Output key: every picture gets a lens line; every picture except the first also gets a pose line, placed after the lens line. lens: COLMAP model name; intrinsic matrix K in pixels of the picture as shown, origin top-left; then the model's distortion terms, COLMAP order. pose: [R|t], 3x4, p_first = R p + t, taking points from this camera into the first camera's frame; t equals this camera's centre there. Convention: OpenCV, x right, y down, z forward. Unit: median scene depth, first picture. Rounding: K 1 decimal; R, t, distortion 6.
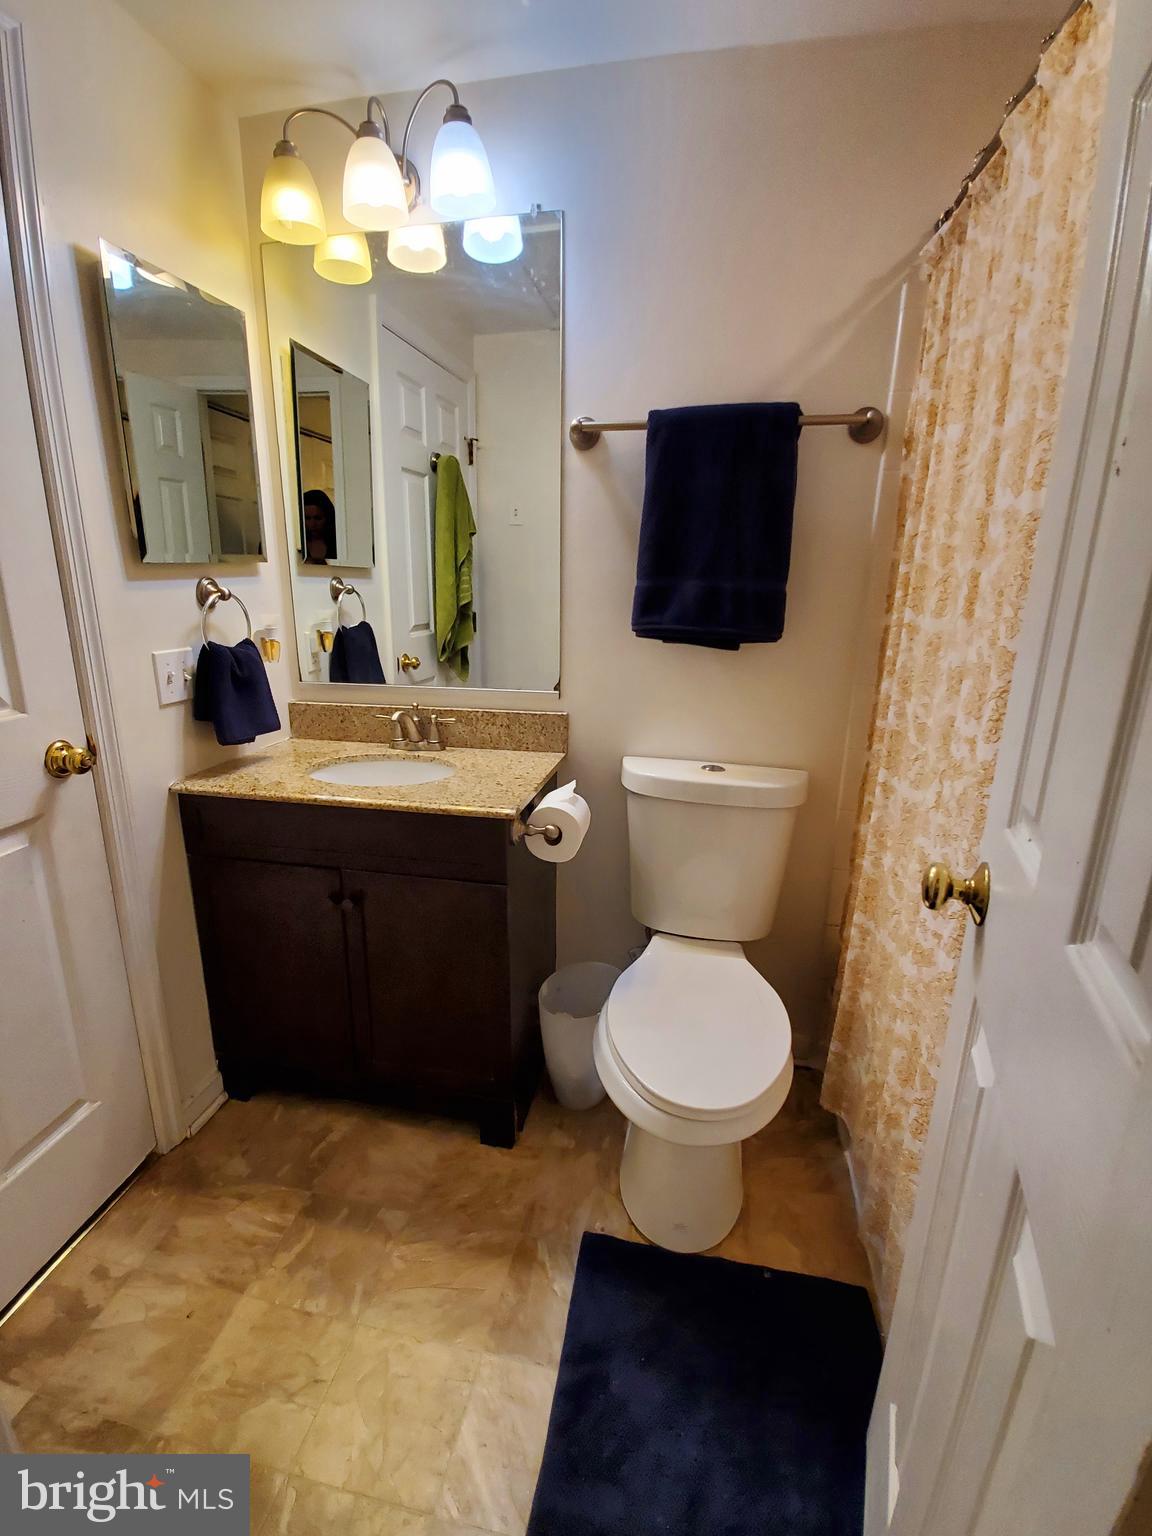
lens RADIAL K [[695.1, 0, 563.6], [0, 695.1, 765.4], [0, 0, 1]] dist [-0.001752, -0.007337]
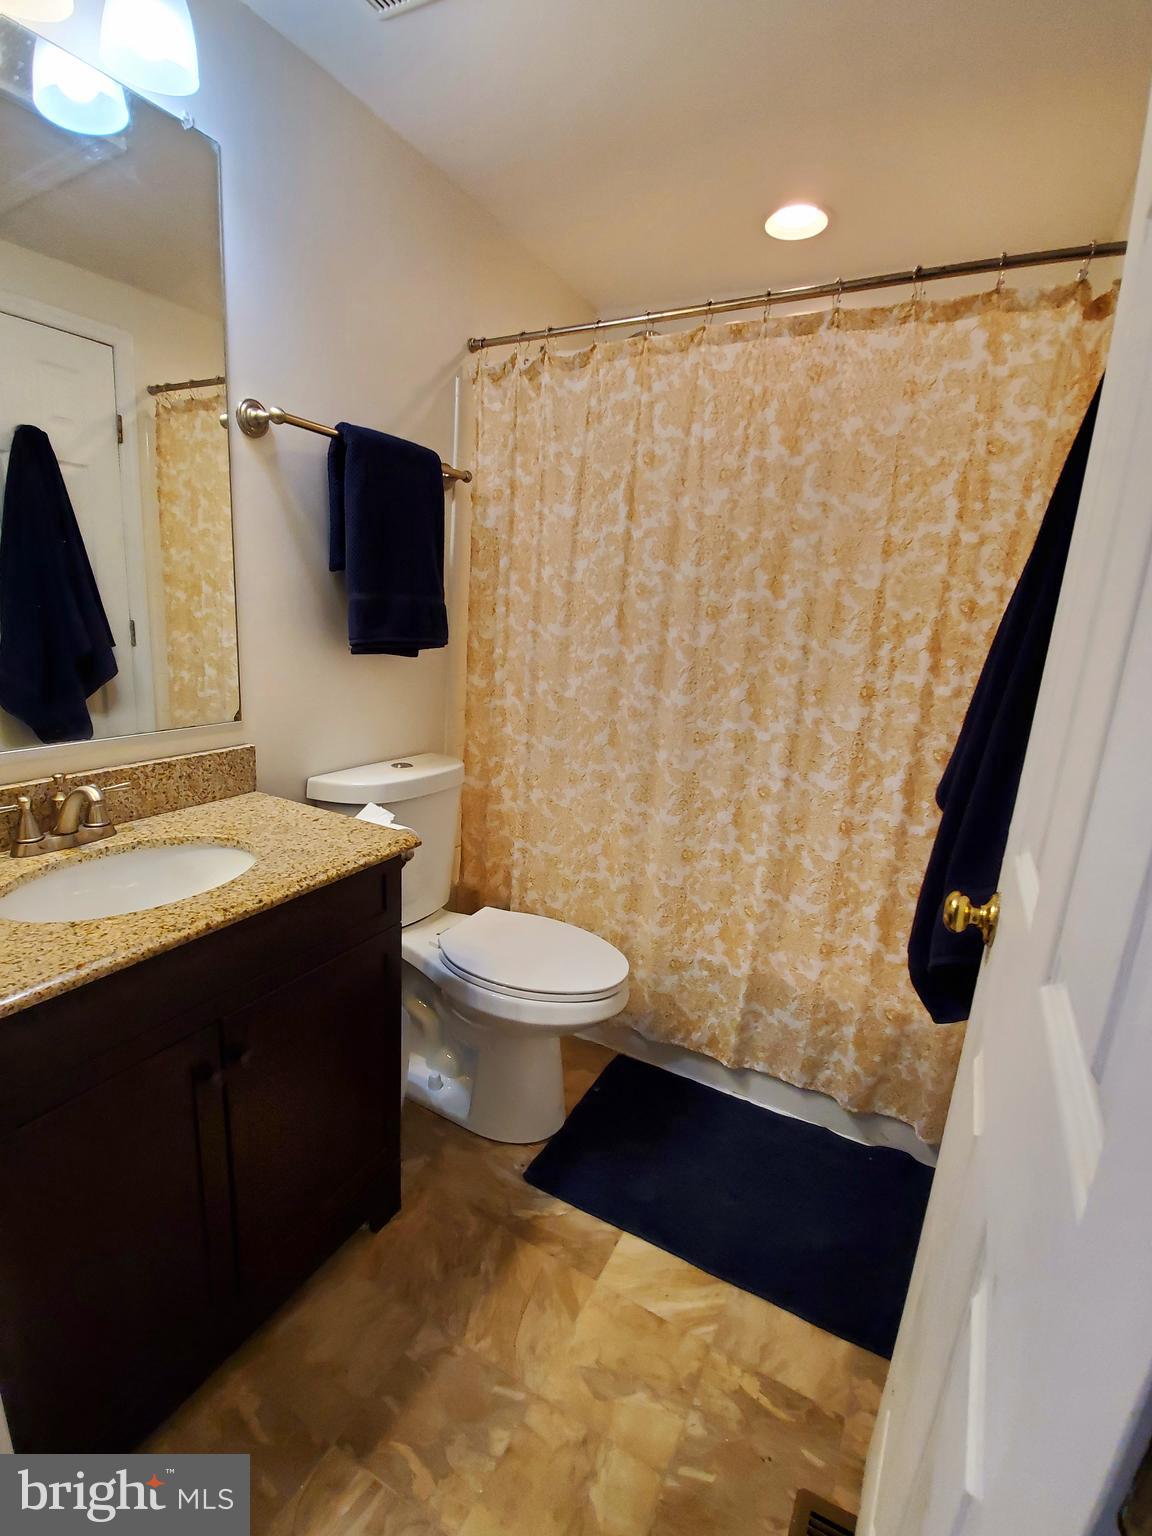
lens RADIAL K [[695.1, 0, 561.0], [0, 695.1, 765.7], [0, 0, 1]] dist [-0.001752, -0.007337]
pose [[0.298295, -0.208757, 0.931365, -0.831759], [0.196296, 0.968348, 0.154177, -0.130884], [-0.934071, 0.136833, 0.329831, 0.461104]]
